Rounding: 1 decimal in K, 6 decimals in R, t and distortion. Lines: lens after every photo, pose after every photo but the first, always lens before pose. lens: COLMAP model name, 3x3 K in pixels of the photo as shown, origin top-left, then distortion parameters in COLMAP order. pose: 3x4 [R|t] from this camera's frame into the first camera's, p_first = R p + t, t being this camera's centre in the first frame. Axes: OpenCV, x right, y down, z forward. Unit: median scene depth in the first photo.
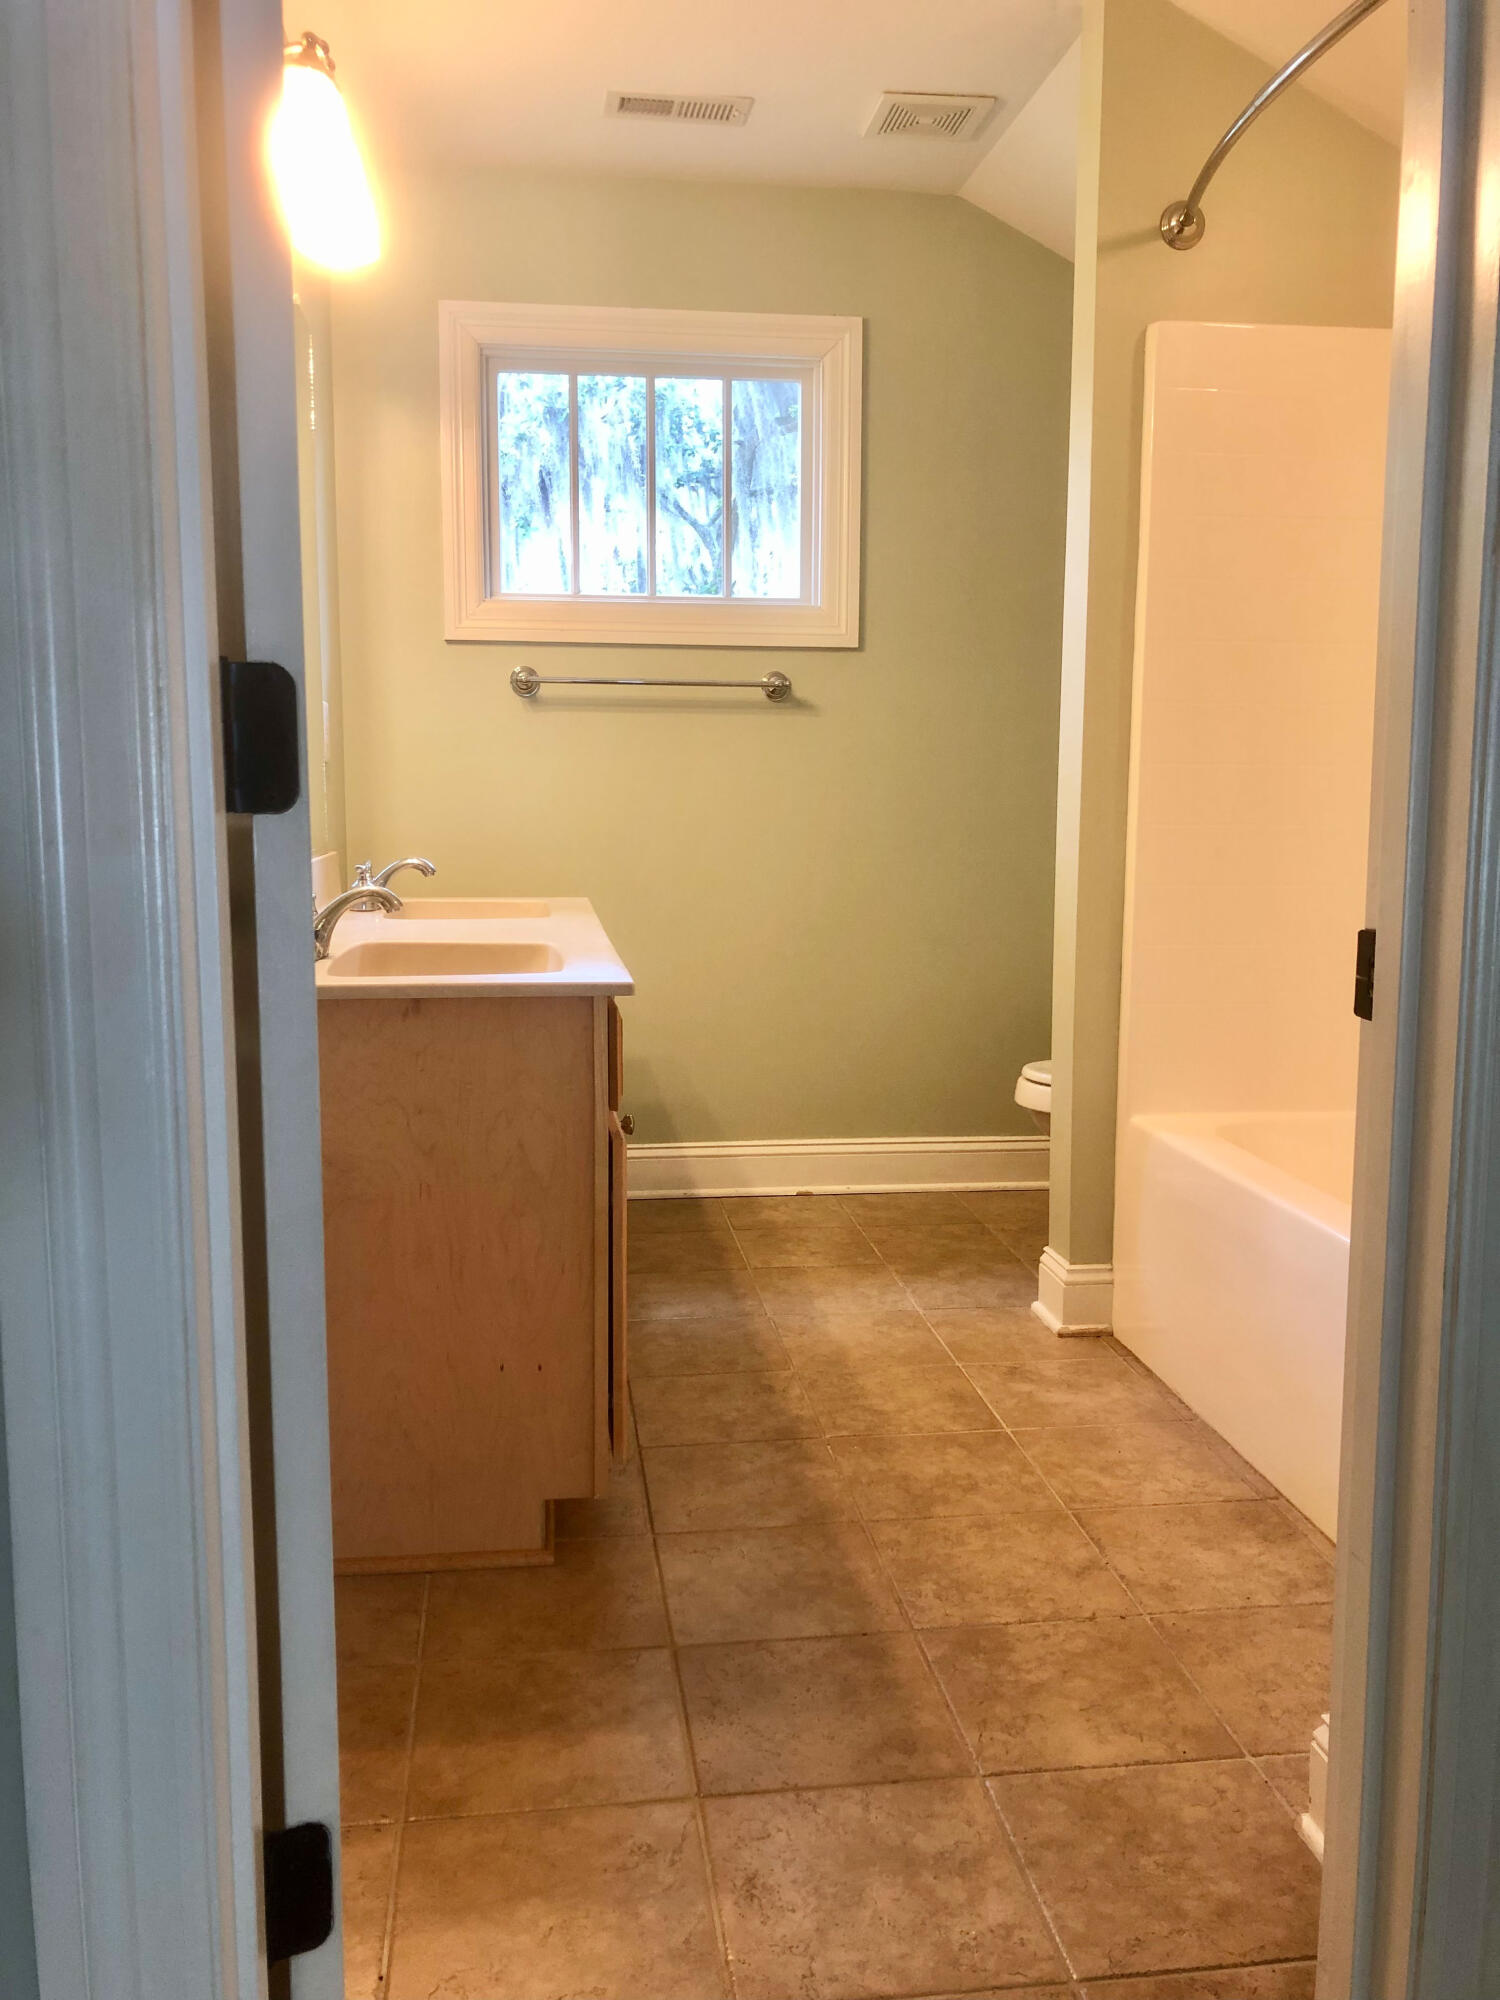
lens RADIAL K [[1634.3, 0, 753.0], [0, 1634.3, 996.4], [0, 0, 1]] dist [0.024804, -0.026578]
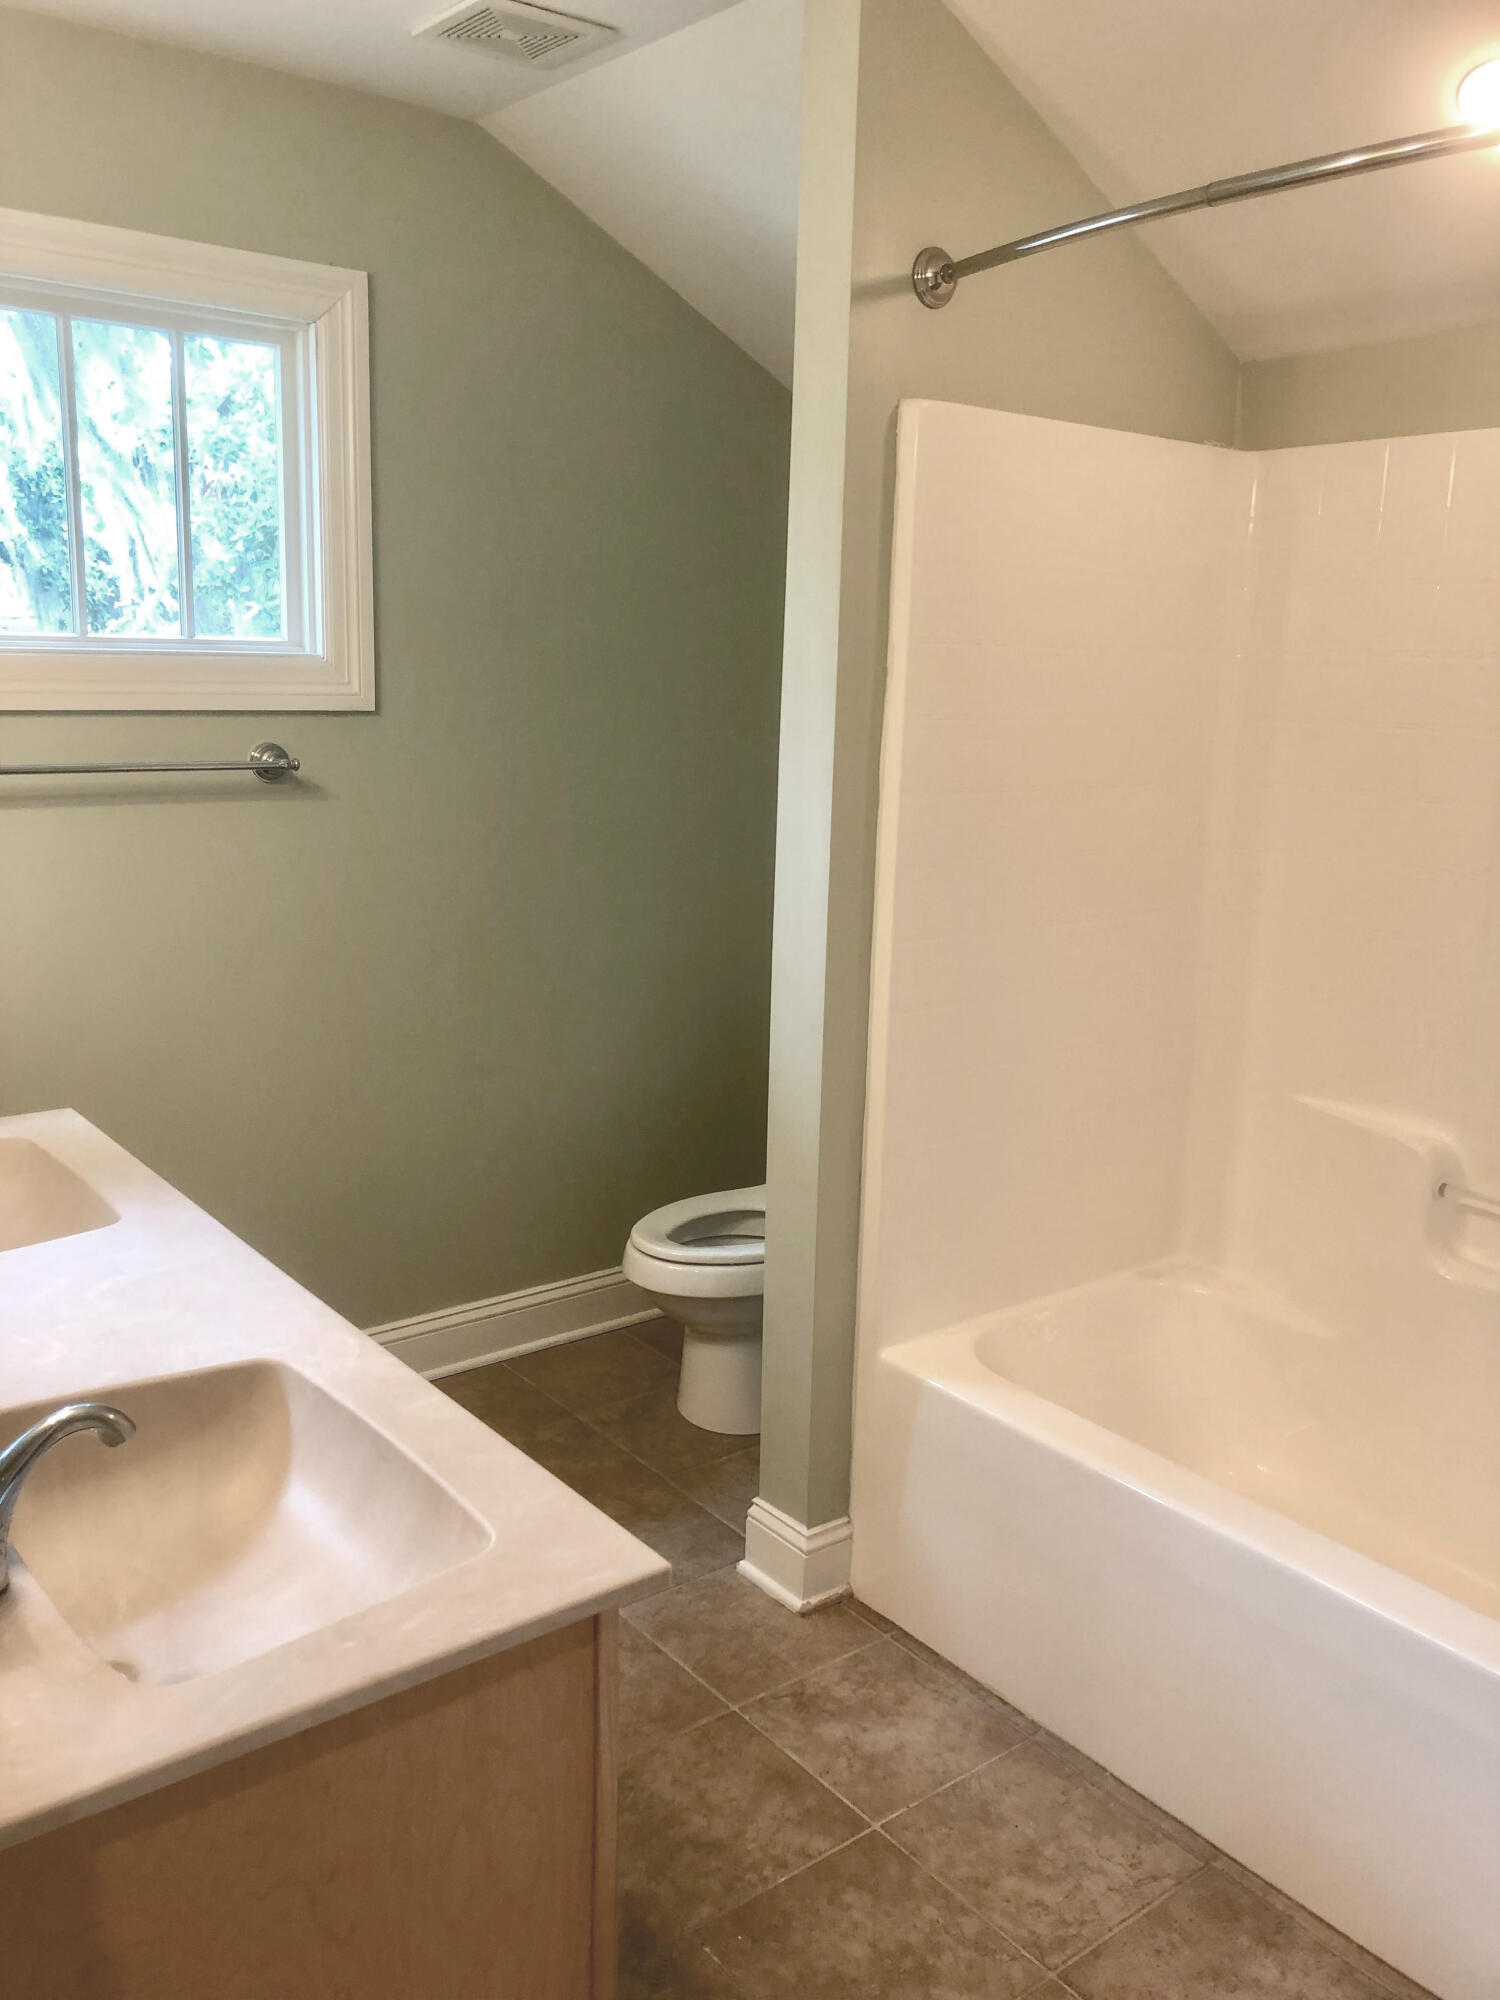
lens RADIAL K [[1634.3, 0, 740.4], [0, 1634.3, 1000.9], [0, 0, 1]] dist [0.024804, -0.026578]
pose [[0.865424, -0.082529, 0.494197, -0.236489], [0.040258, 0.994606, 0.095597, -0.192929], [-0.499420, -0.062837, 0.864078, 0.323689]]
